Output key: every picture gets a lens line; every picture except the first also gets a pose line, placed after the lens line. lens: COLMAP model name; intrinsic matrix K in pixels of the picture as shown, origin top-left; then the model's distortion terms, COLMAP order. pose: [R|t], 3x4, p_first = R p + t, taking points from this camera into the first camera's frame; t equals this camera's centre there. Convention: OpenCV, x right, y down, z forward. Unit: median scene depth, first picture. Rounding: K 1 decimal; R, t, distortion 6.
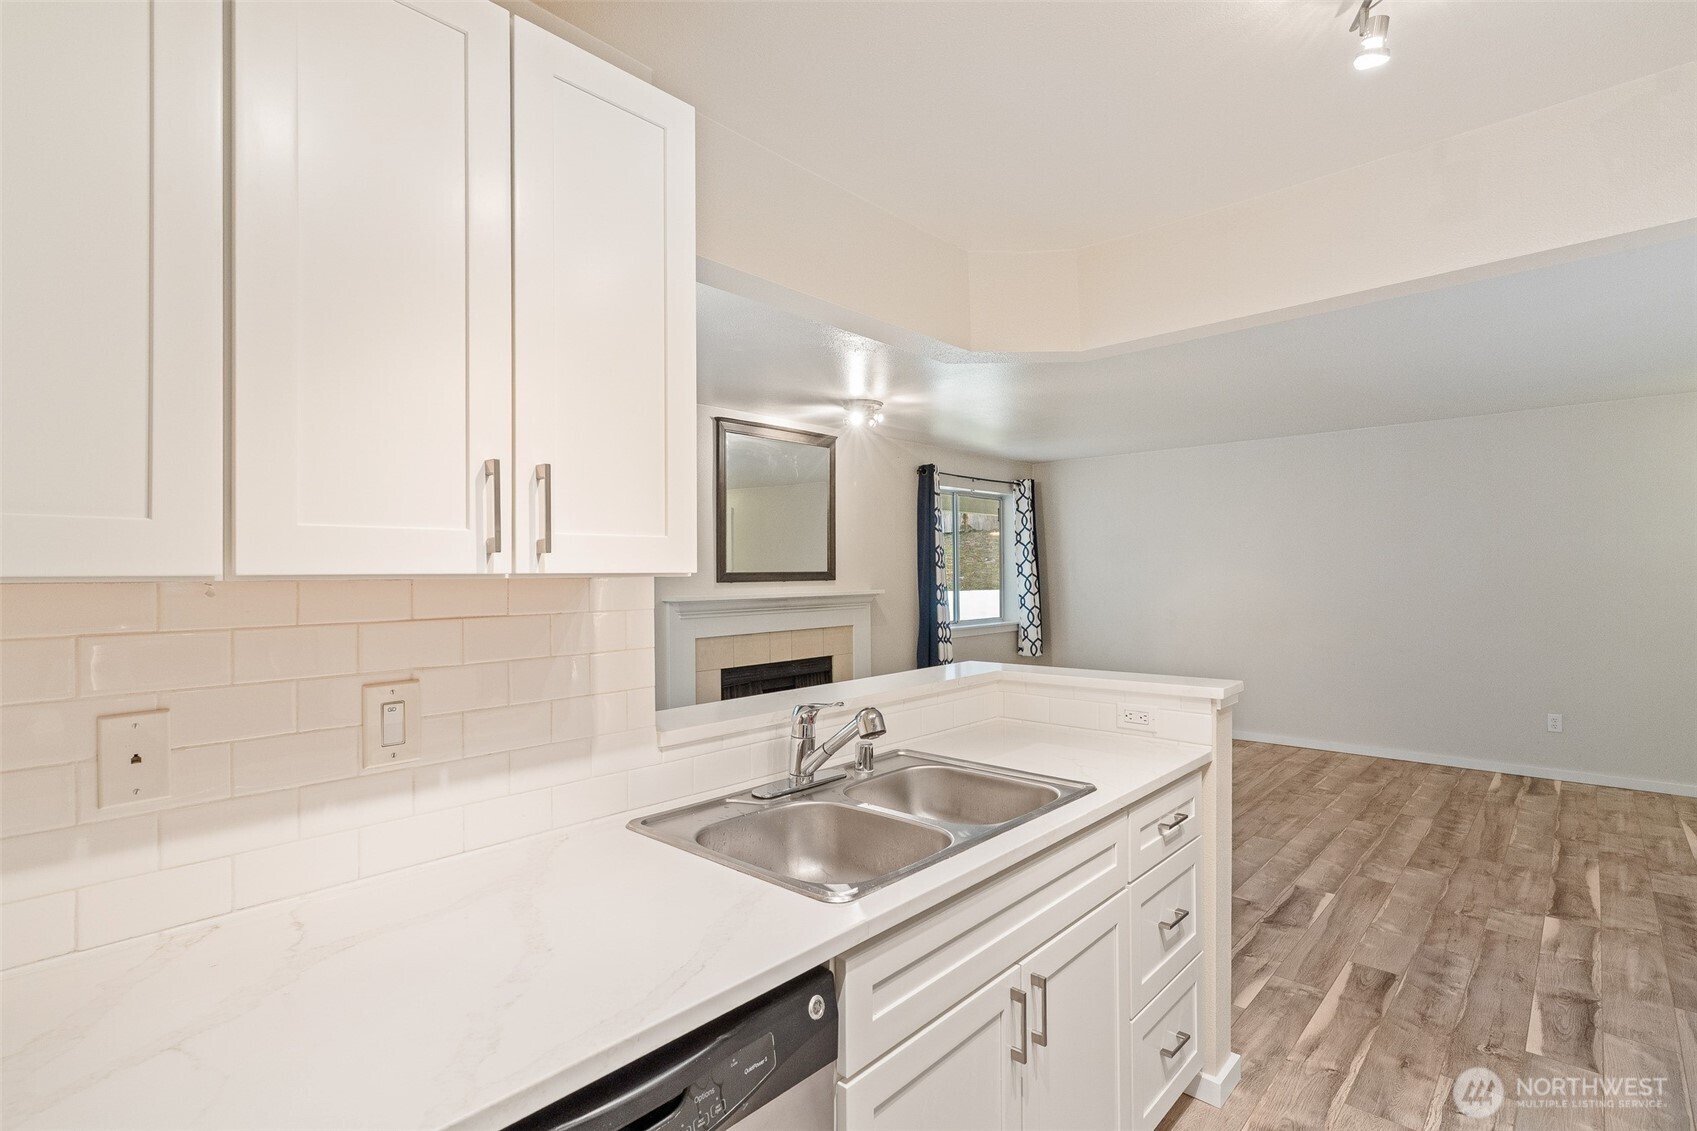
lens RADIAL K [[810.4, 0, 848.5], [0, 810.4, 565.5], [0, 0, 1]] dist [0.000148, -0.000738]
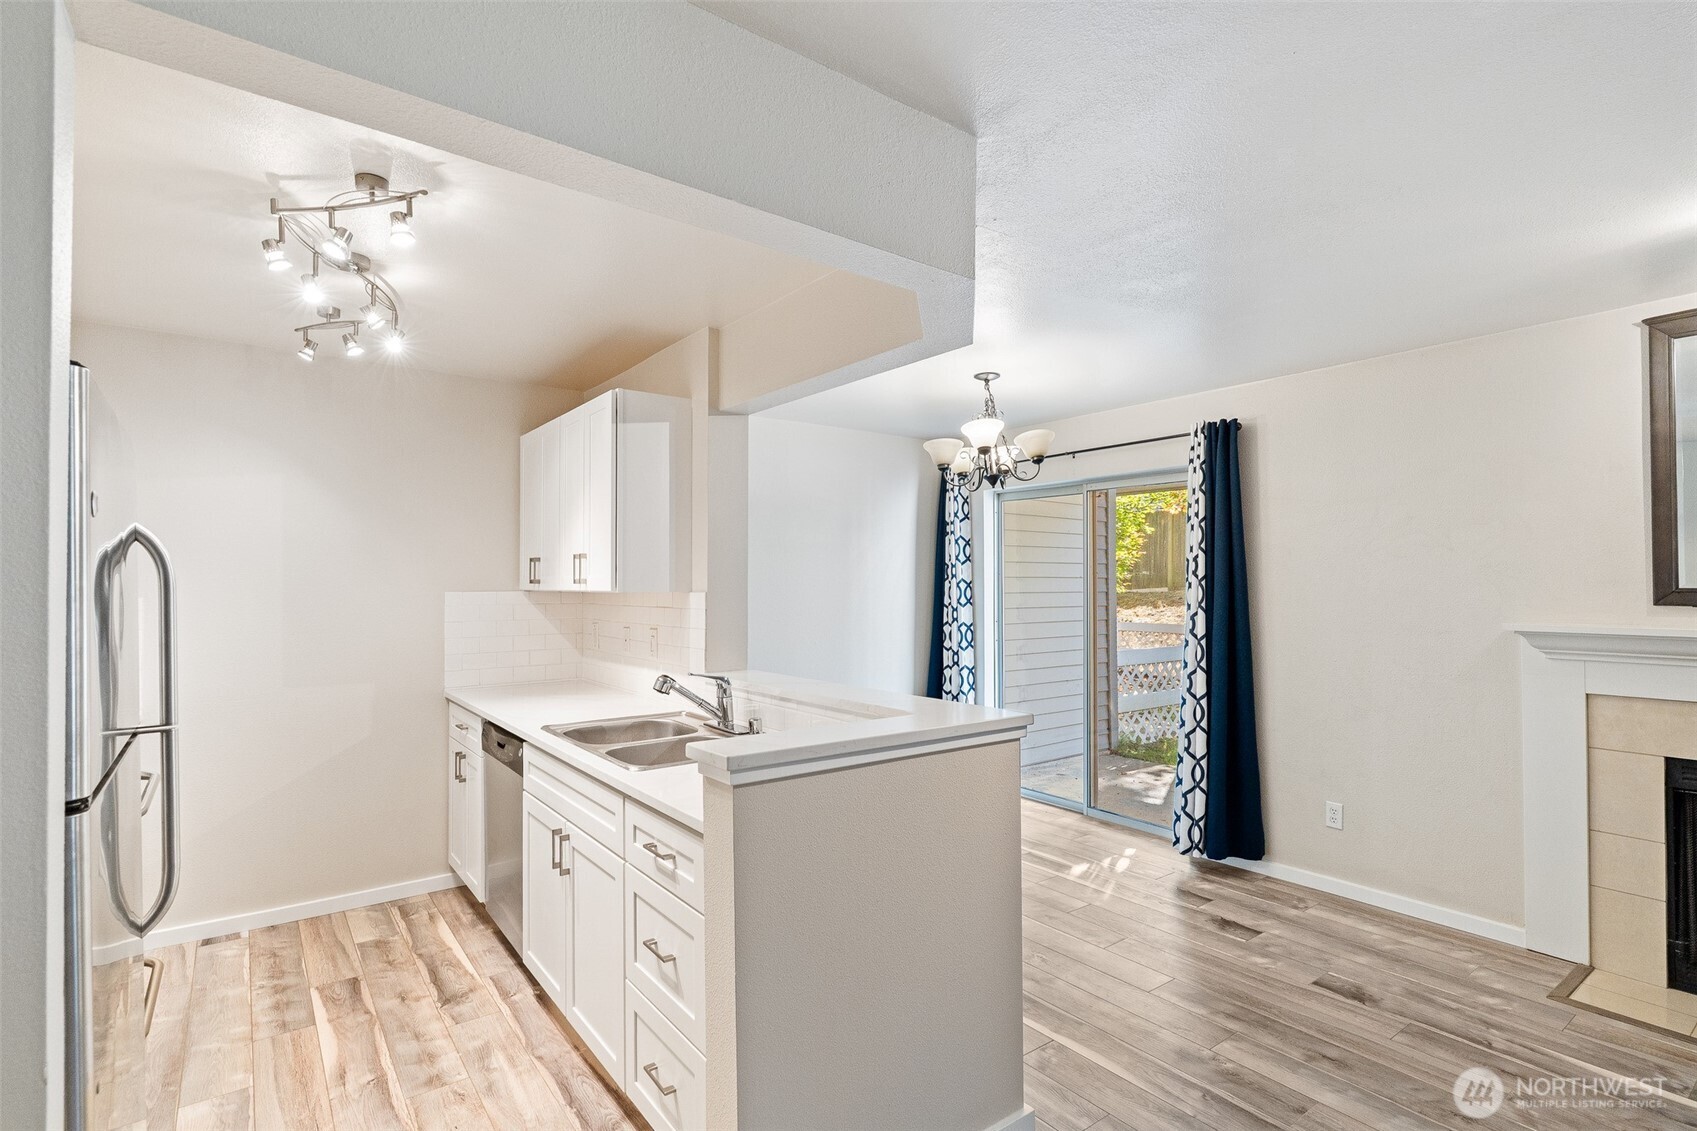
lens RADIAL K [[810.4, 0, 848.5], [0, 810.4, 565.5], [0, 0, 1]] dist [0.000148, -0.000738]
pose [[-0.182275, -0.011848, -0.983176, 0.566049], [0.011302, 0.999836, -0.014144, -0.006828], [0.983183, -0.013690, -0.182111, 0.595651]]
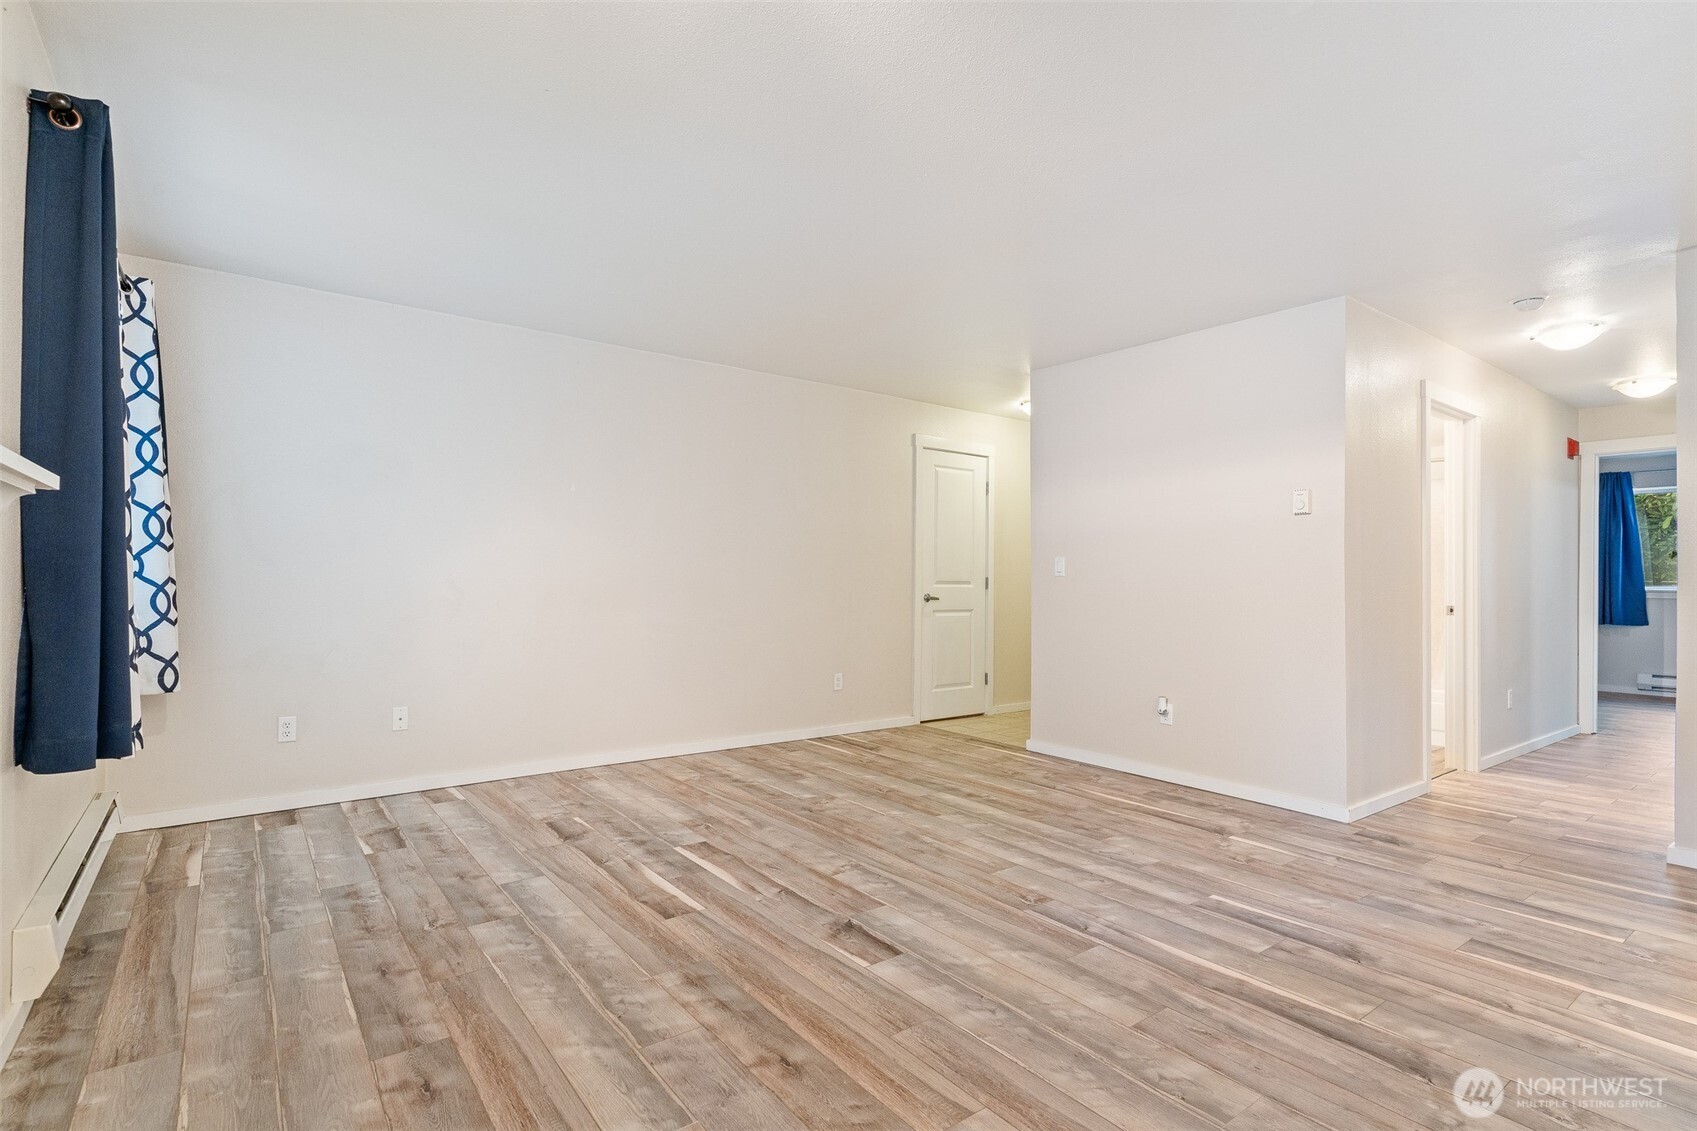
lens RADIAL K [[789.5, 0, 844.7], [0, 789.5, 572.4], [0, 0, 1]] dist [-0.000289, 0.000283]
pose [[0.193507, 0.020665, 0.980881, -0.210317], [-0.021280, 0.999631, -0.016862, 0.073459], [-0.980868, -0.017611, 0.193876, 0.930282]]
